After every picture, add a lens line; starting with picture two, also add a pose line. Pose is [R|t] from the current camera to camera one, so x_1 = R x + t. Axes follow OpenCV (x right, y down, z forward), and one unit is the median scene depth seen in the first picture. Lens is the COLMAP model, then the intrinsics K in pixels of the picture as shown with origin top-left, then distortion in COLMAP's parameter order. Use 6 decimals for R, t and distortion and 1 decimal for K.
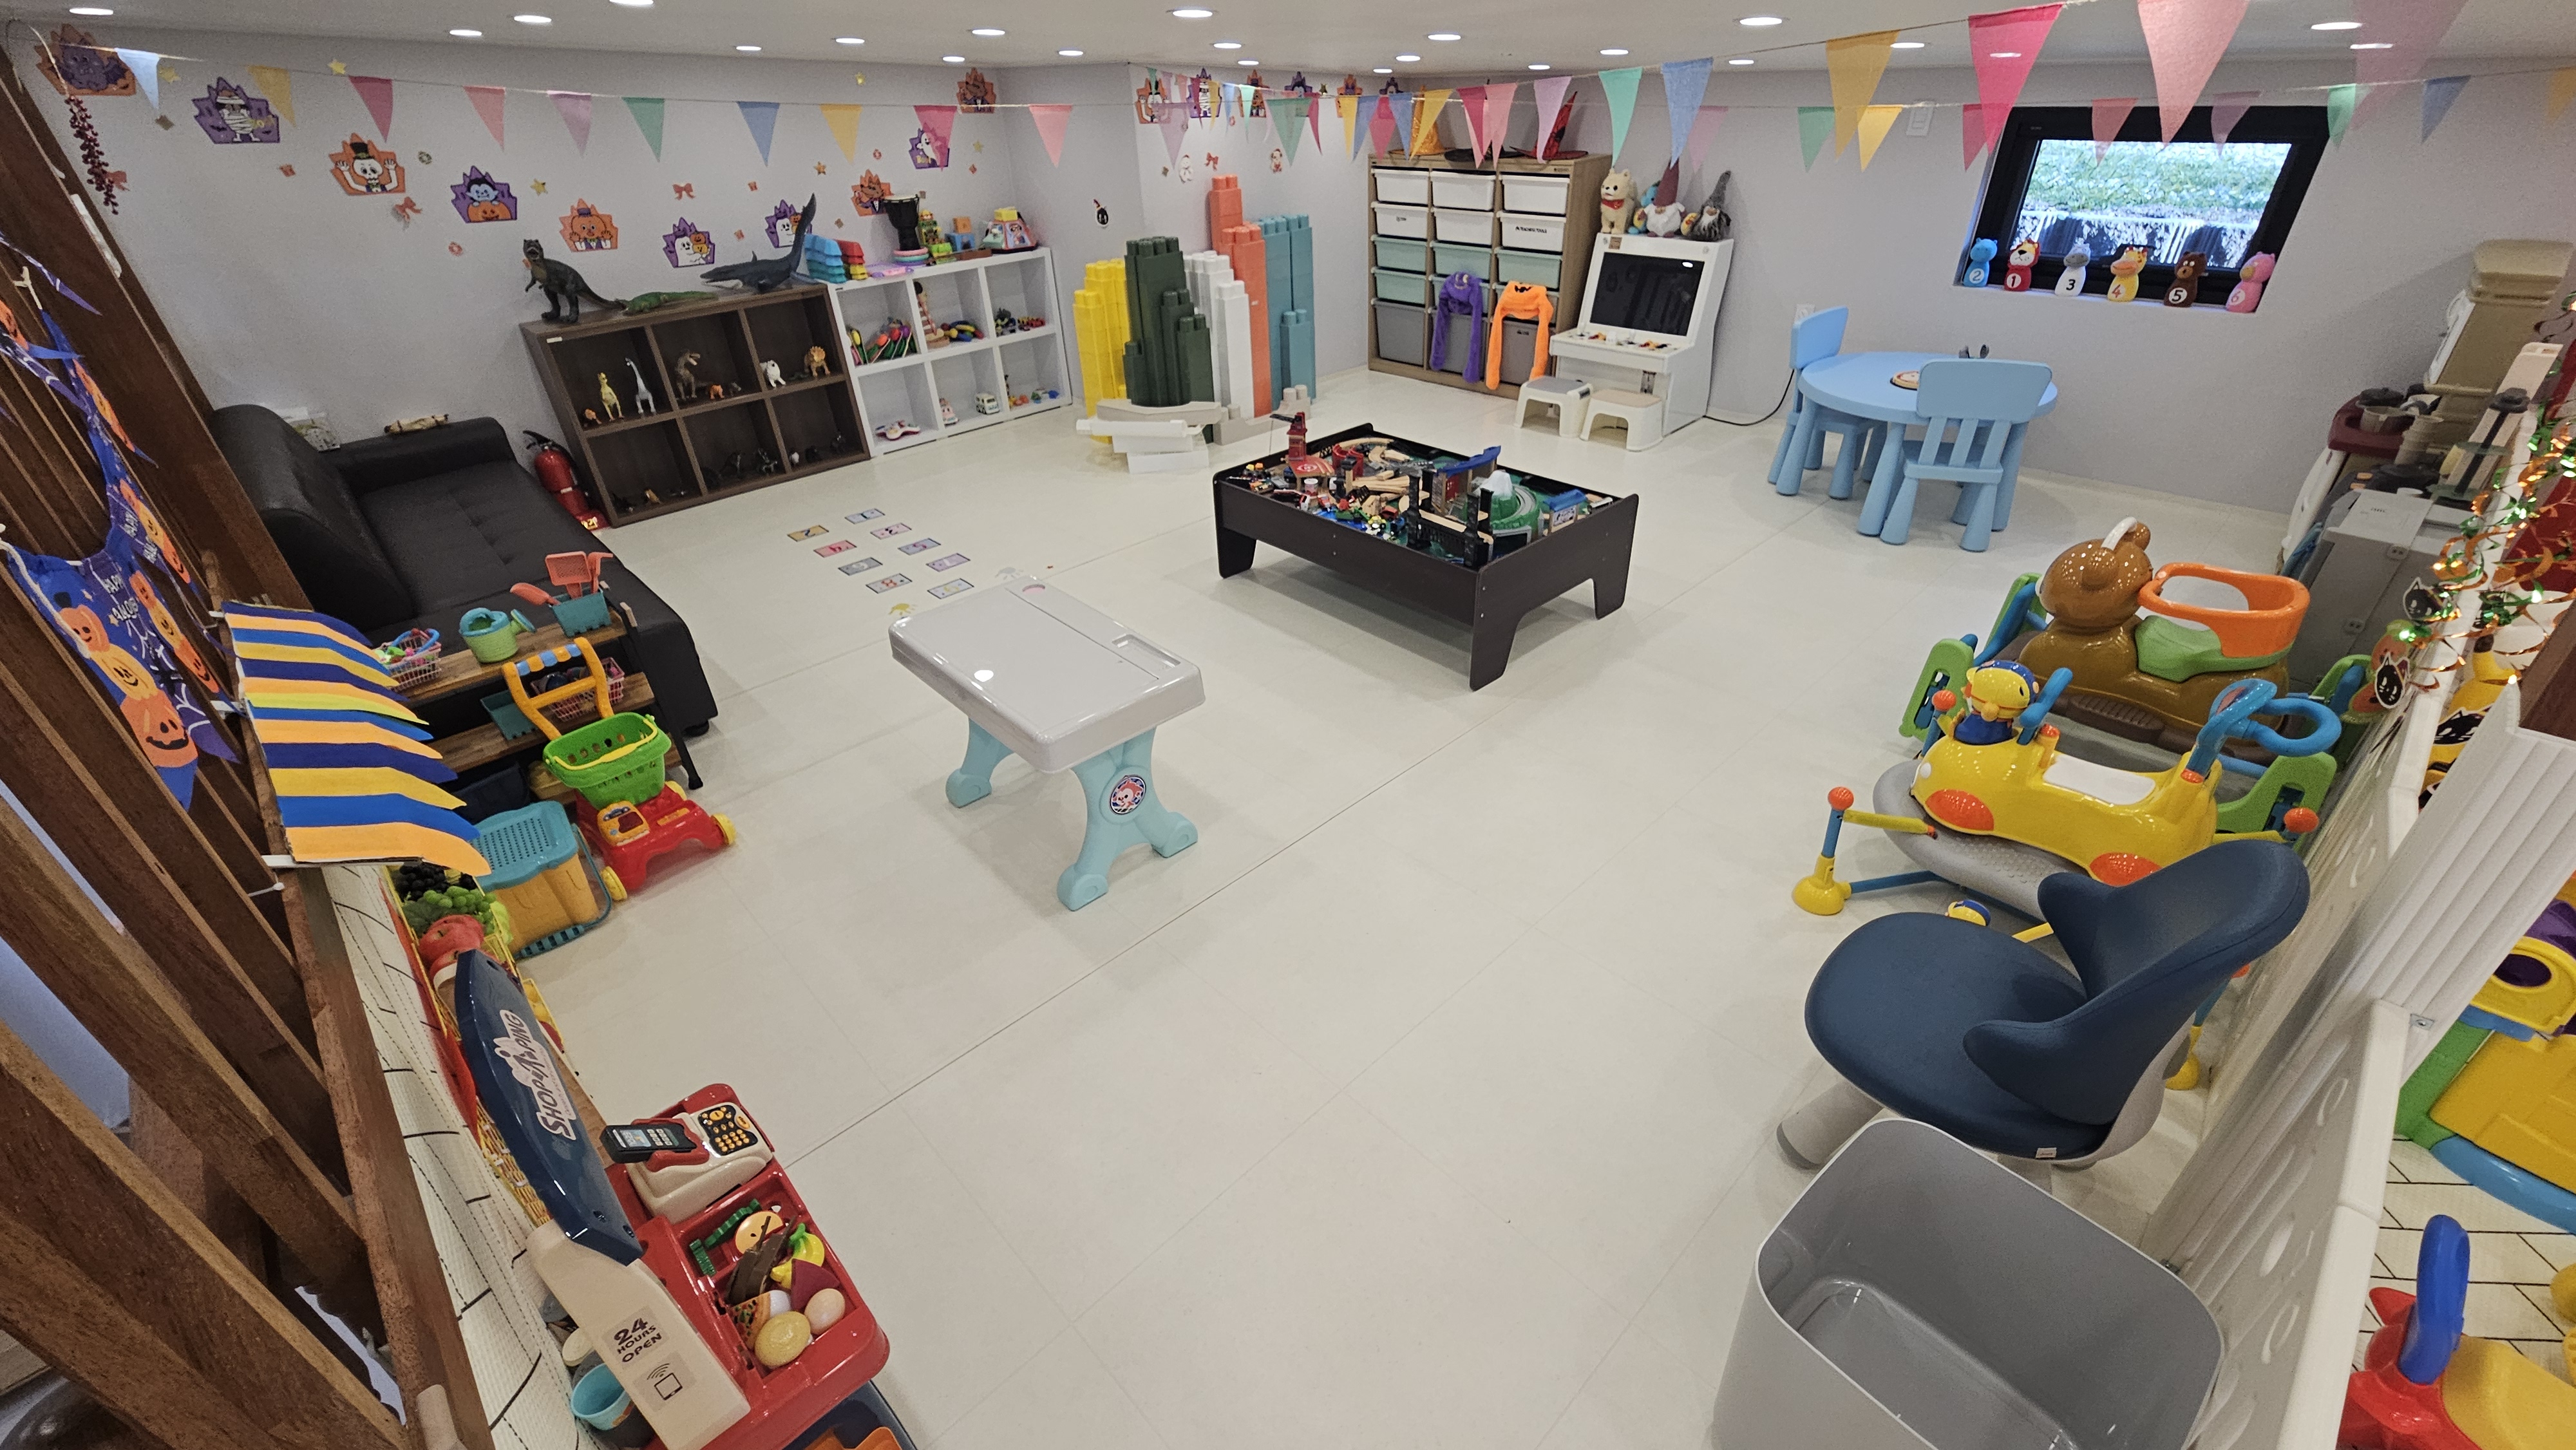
lens RADIAL K [[1058.1, 0, 1290.8], [0, 1058.1, 723.5], [0, 0, 1]] dist [-0.003899, -0.000865]
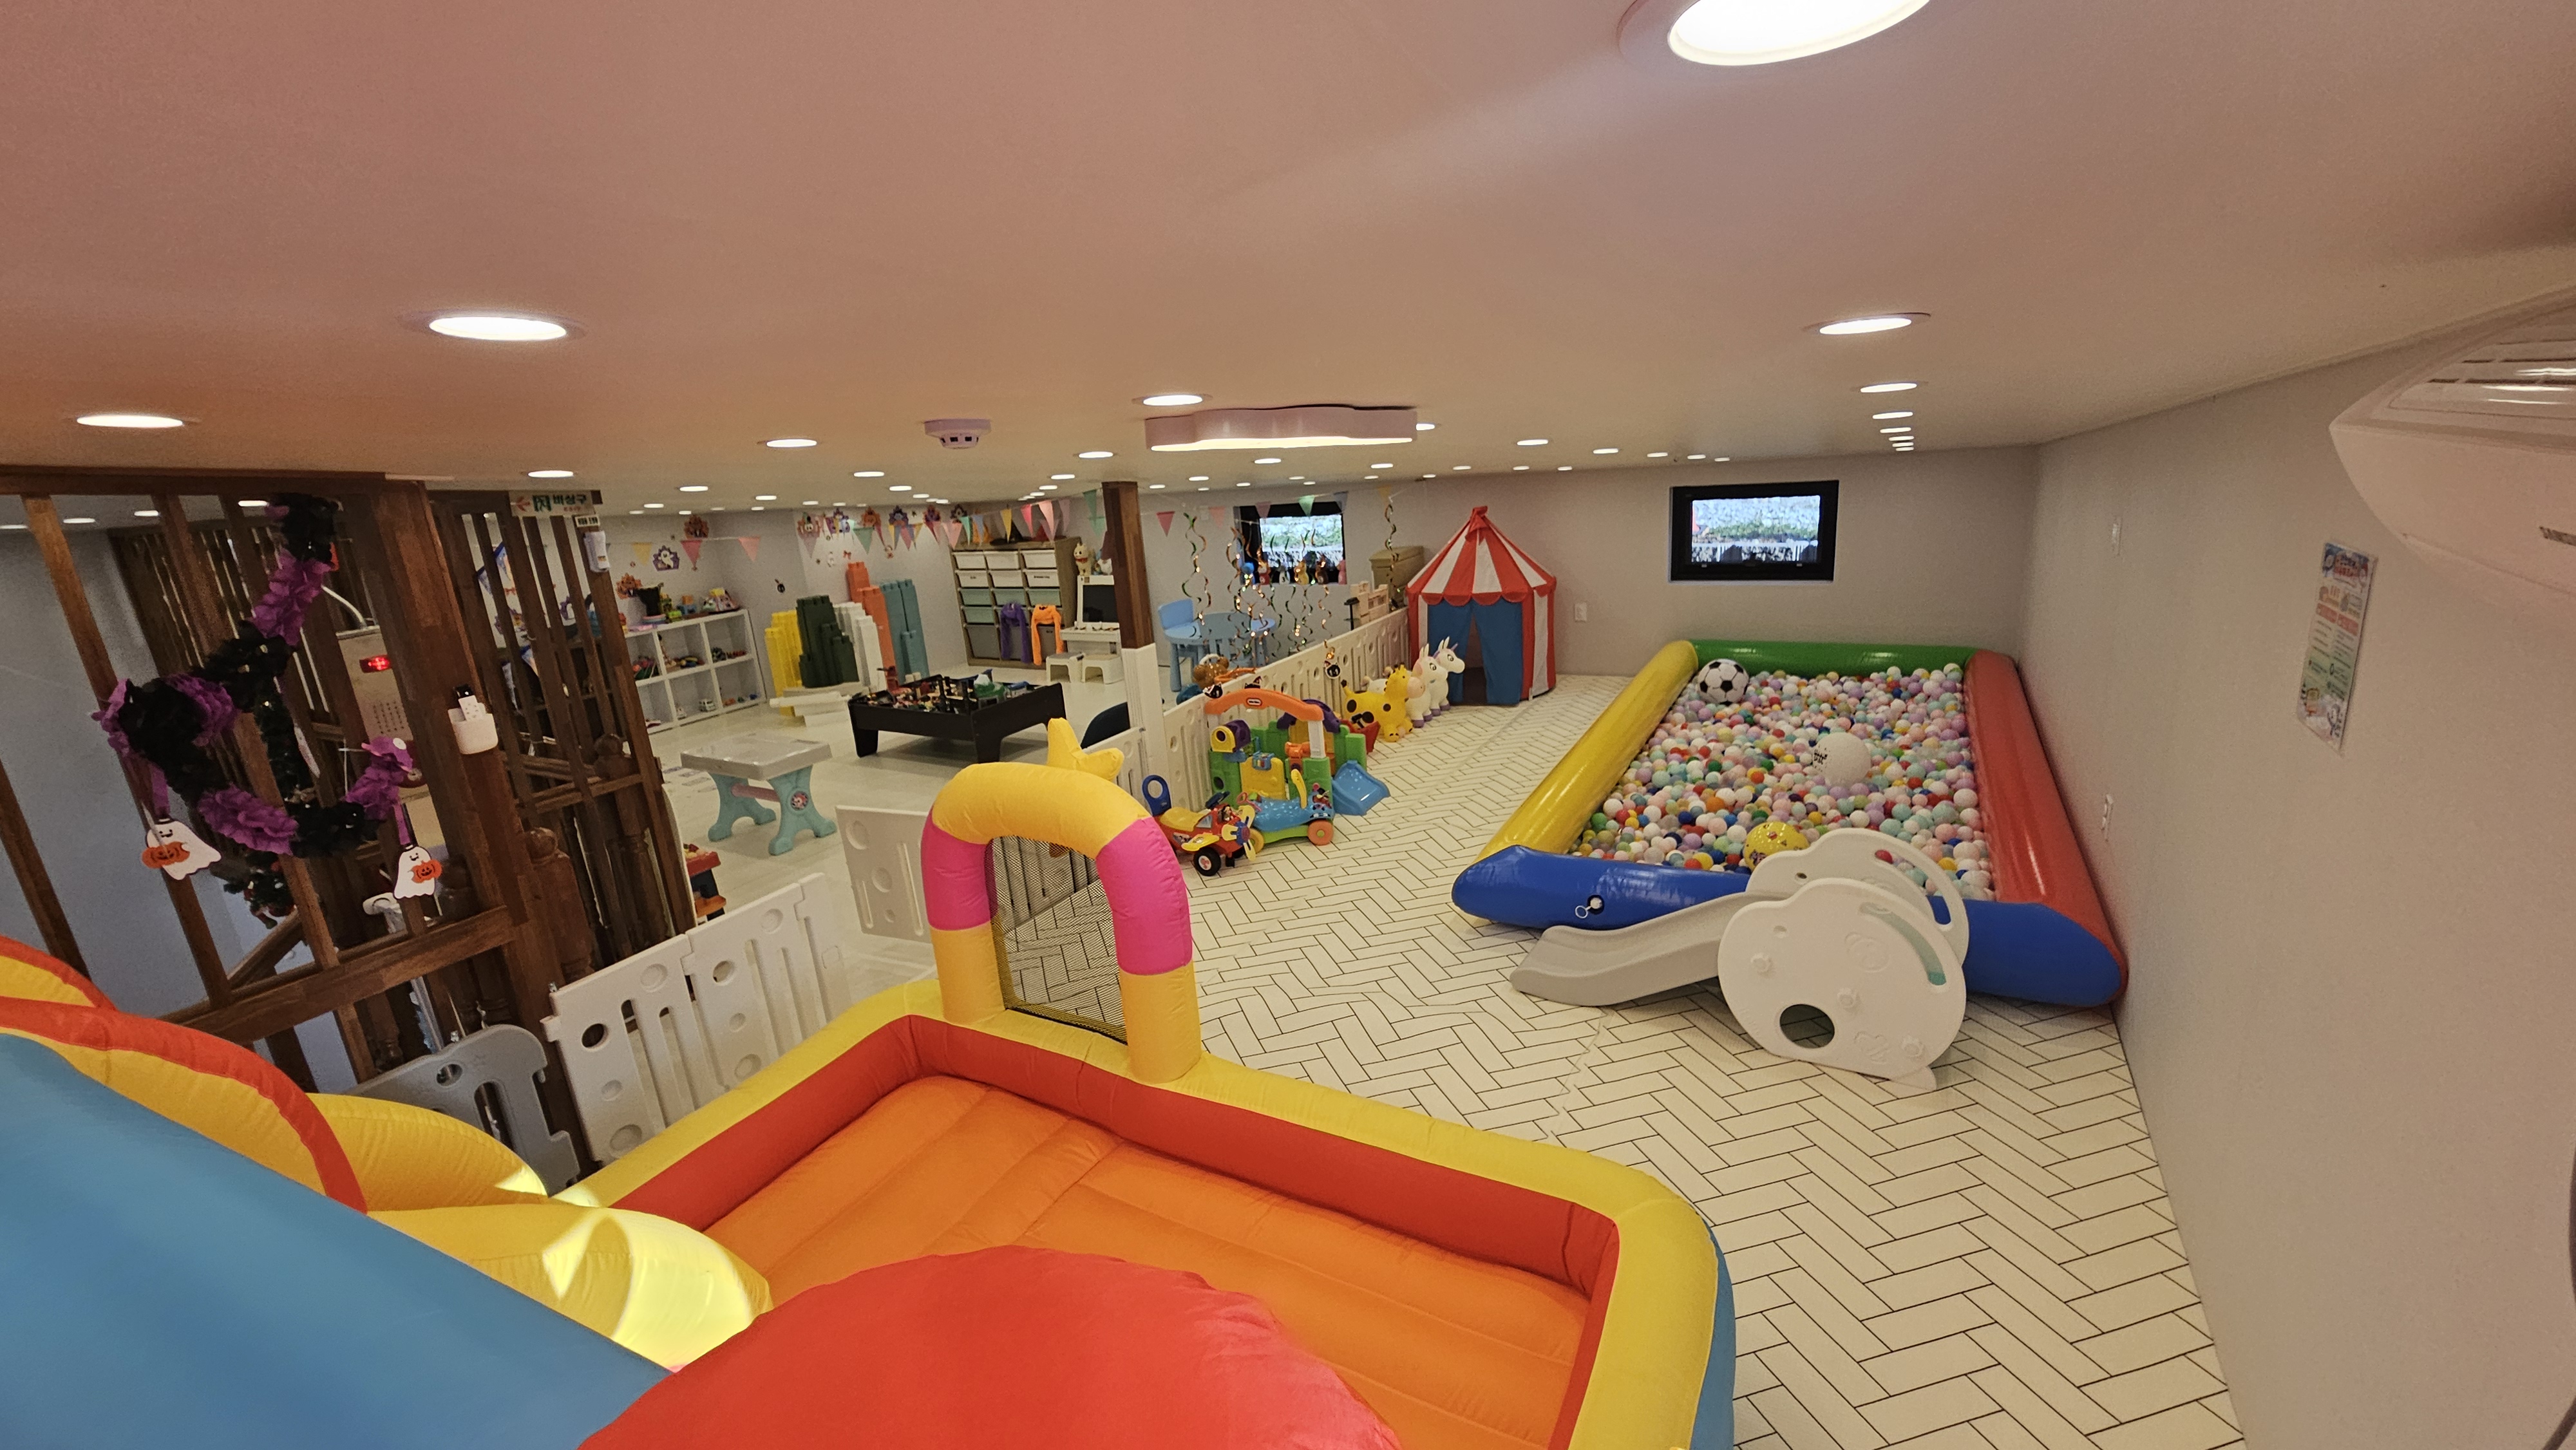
lens RADIAL K [[1058.1, 0, 1290.5], [0, 1058.1, 729.8], [0, 0, 1]] dist [-0.003899, -0.000865]
pose [[0.958420, -0.110285, 0.263189, 0.141312], [0.185284, 0.941945, -0.280017, 0.381535], [-0.217028, 0.317139, 0.923213, -0.709752]]
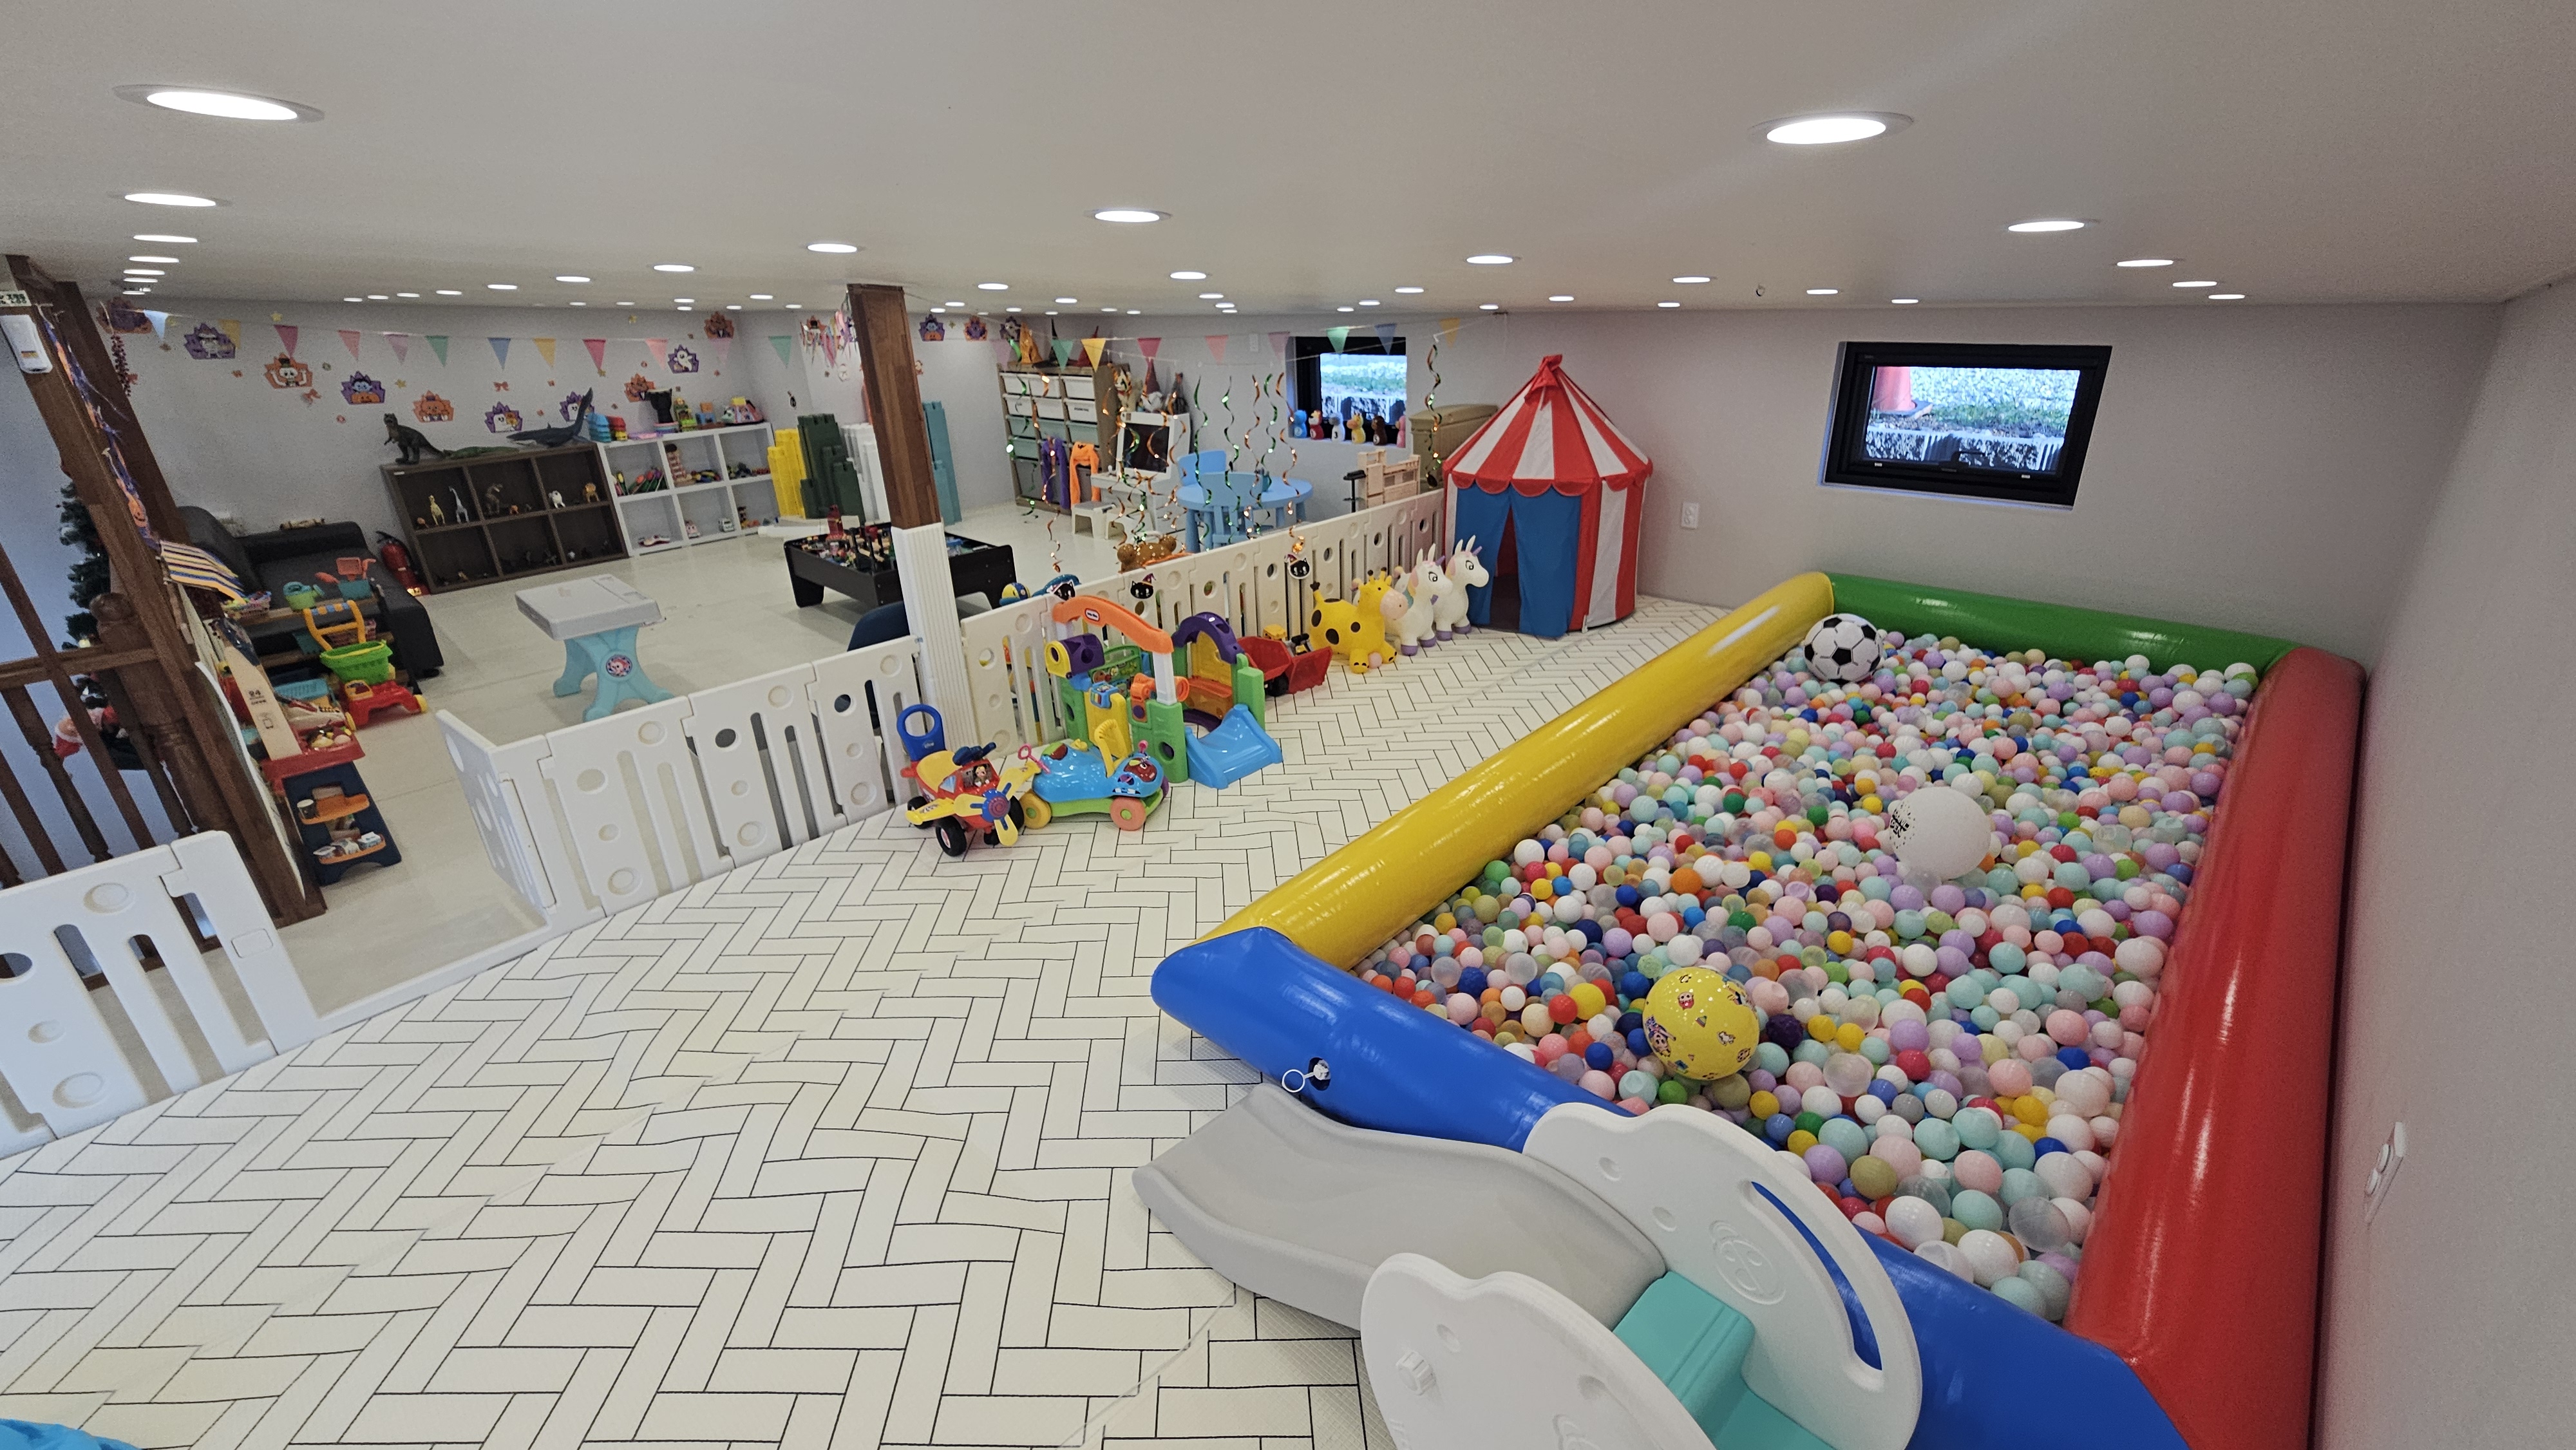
lens RADIAL K [[1058.1, 0, 1293.6], [0, 1058.1, 720.7], [0, 0, 1]] dist [-0.003899, -0.000865]
pose [[0.999155, -0.014138, 0.038588, 0.506140], [0.020391, 0.985778, -0.166809, 0.257657], [-0.035681, 0.167454, 0.985234, -0.478440]]
